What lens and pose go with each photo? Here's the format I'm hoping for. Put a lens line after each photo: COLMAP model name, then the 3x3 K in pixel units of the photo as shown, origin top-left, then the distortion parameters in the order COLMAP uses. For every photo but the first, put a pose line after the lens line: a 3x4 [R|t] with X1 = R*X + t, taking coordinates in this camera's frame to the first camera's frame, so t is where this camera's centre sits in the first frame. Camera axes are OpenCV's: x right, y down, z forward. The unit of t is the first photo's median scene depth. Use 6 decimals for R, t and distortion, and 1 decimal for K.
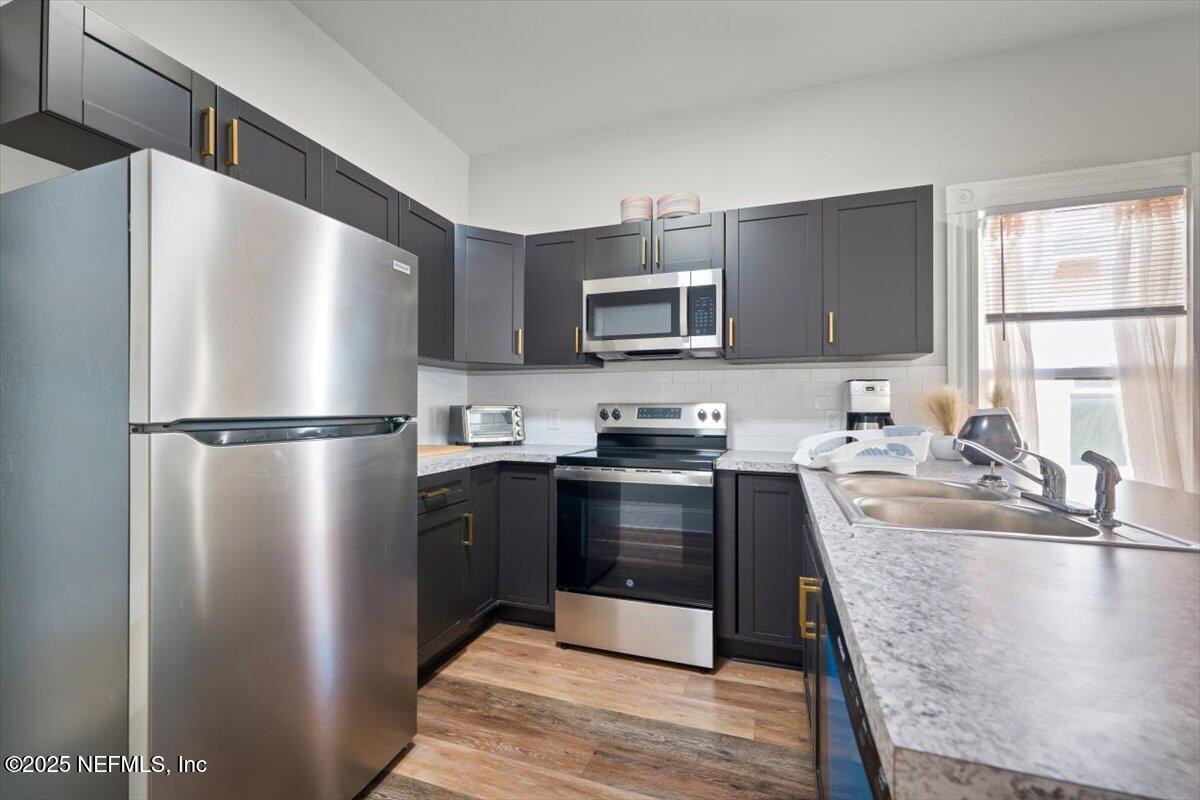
lens RADIAL K [[496.9, 0, 598.9], [0, 496.9, 404.7], [0, 0, 1]] dist [0.000543, -0.000122]
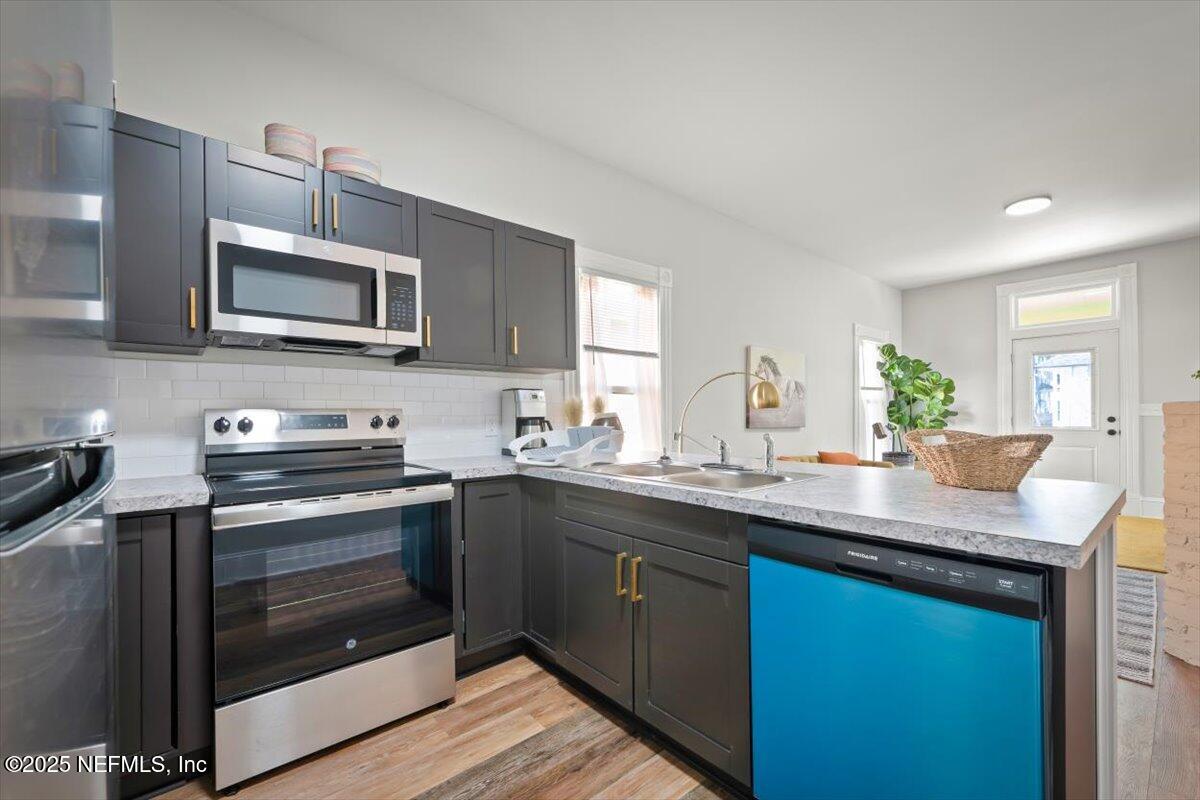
lens RADIAL K [[499.6, 0, 610.5], [0, 499.6, 415.6], [0, 0, 1]] dist [0.009331, 0.000050]
pose [[0.493124, -0.009724, 0.869904, -0.397565], [0.005152, 0.999953, 0.008257, 0.003902], [-0.869944, 0.000410, 0.493151, 0.266264]]
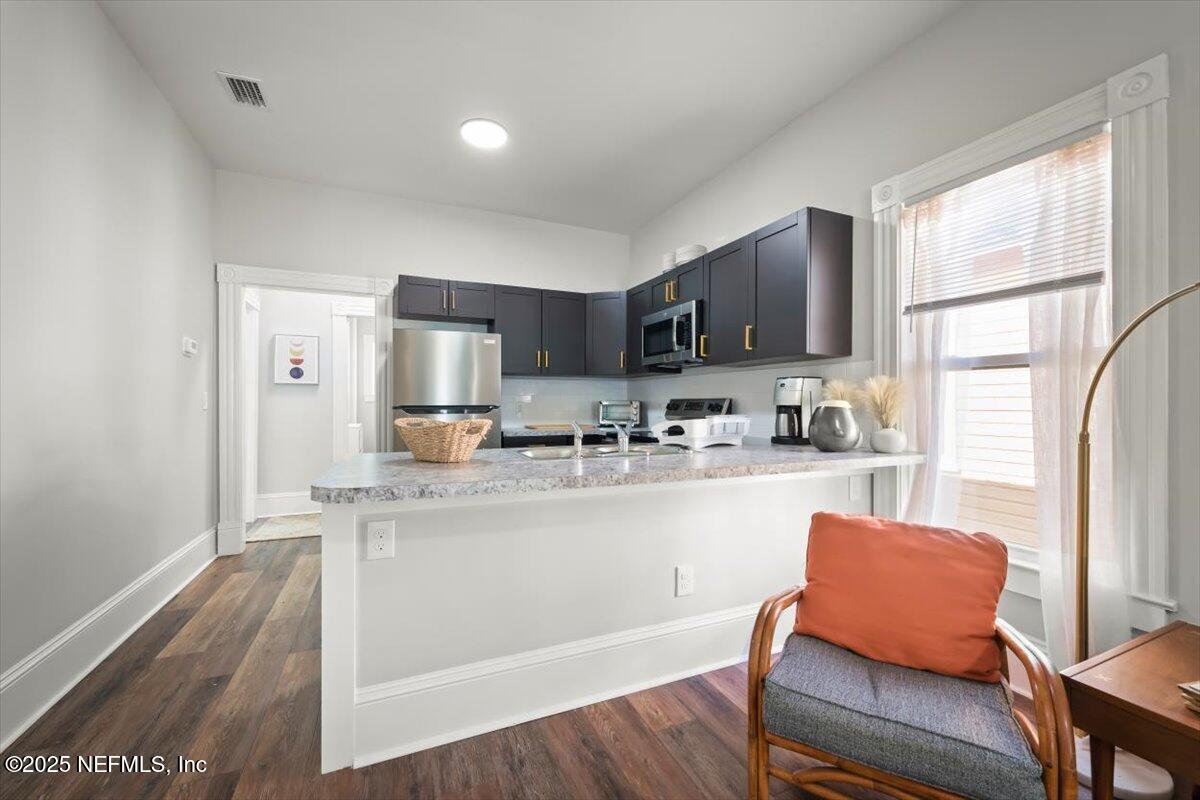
lens RADIAL K [[496.9, 0, 598.9], [0, 496.9, 404.7], [0, 0, 1]] dist [0.000543, -0.000122]
pose [[0.675531, -0.000934, -0.737331, 1.141154], [0.006329, 0.999970, 0.004532, 0.006652], [0.737304, -0.007728, 0.675517, -0.131907]]
